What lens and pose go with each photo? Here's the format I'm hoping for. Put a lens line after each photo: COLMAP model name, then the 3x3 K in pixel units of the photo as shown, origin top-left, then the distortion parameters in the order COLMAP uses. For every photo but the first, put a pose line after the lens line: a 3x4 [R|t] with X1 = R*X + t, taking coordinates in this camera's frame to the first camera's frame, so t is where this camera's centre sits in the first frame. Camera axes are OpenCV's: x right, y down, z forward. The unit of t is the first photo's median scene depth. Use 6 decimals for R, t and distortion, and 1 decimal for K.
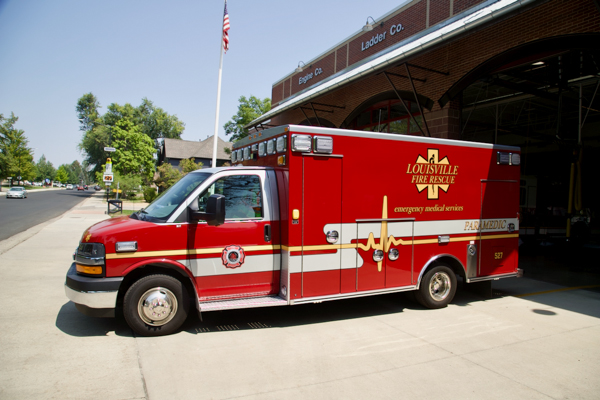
lens RADIAL K [[416.5, 0, 297.0], [0, 416.5, 200.4], [0, 0, 1]] dist [-0.119765, 0.071147]
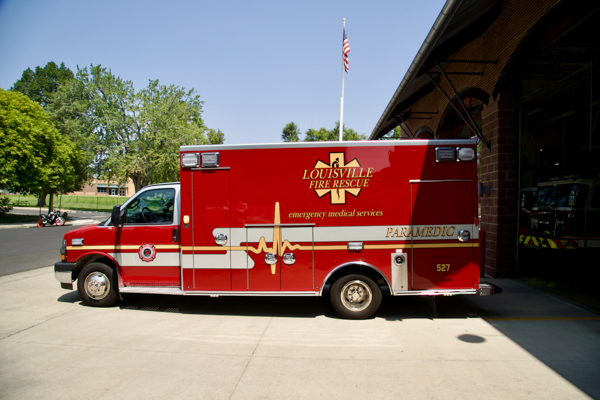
lens RADIAL K [[404.0, 0, 298.3], [0, 404.0, 199.7], [0, 0, 1]] dist [-0.128961, 0.070583]
pose [[0.872098, -0.033075, -0.488213, 0.393461], [0.015510, 0.999080, -0.039980, 0.012759], [0.489086, 0.027295, 0.871808, 0.070038]]
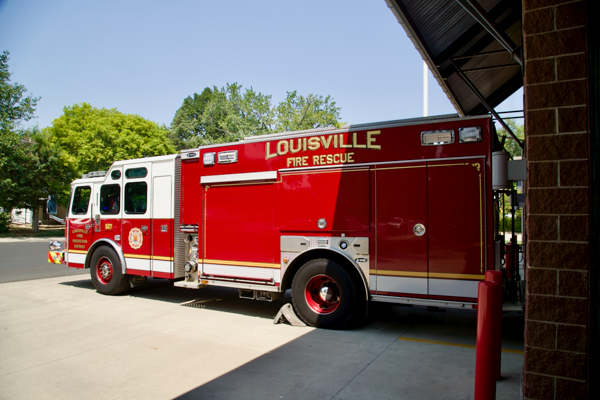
lens RADIAL K [[404.0, 0, 298.3], [0, 404.0, 199.7], [0, 0, 1]] dist [-0.128961, 0.070583]
pose [[0.577233, -0.067842, -0.813757, 0.486896], [0.011281, 0.997110, -0.075126, 0.009275], [0.816502, 0.034185, 0.576330, 0.696663]]
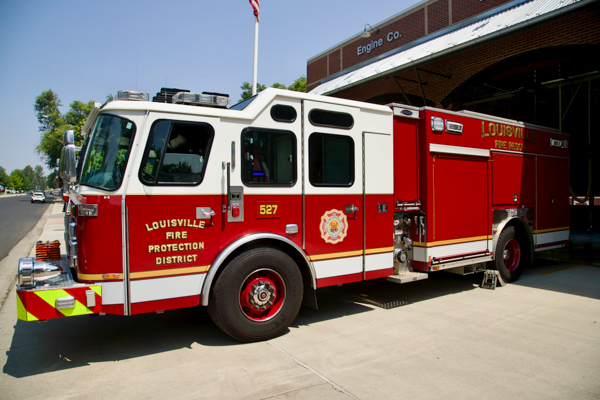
lens RADIAL K [[404.0, 0, 298.3], [0, 404.0, 199.7], [0, 0, 1]] dist [-0.128961, 0.070583]
pose [[0.993347, -0.034410, 0.109902, -0.366476], [0.034025, 0.999406, 0.005382, -0.011713], [-0.110022, -0.001607, 0.993928, 0.428060]]
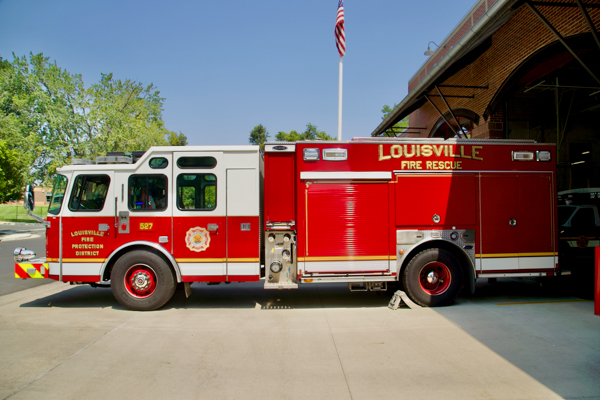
lens RADIAL K [[410.4, 0, 302.1], [0, 410.4, 201.9], [0, 0, 1]] dist [-0.126107, 0.064823]
pose [[0.914662, -0.047526, -0.401415, 0.128472], [0.029058, 0.998225, -0.051977, 0.001396], [0.403173, 0.035877, 0.914420, 0.356168]]
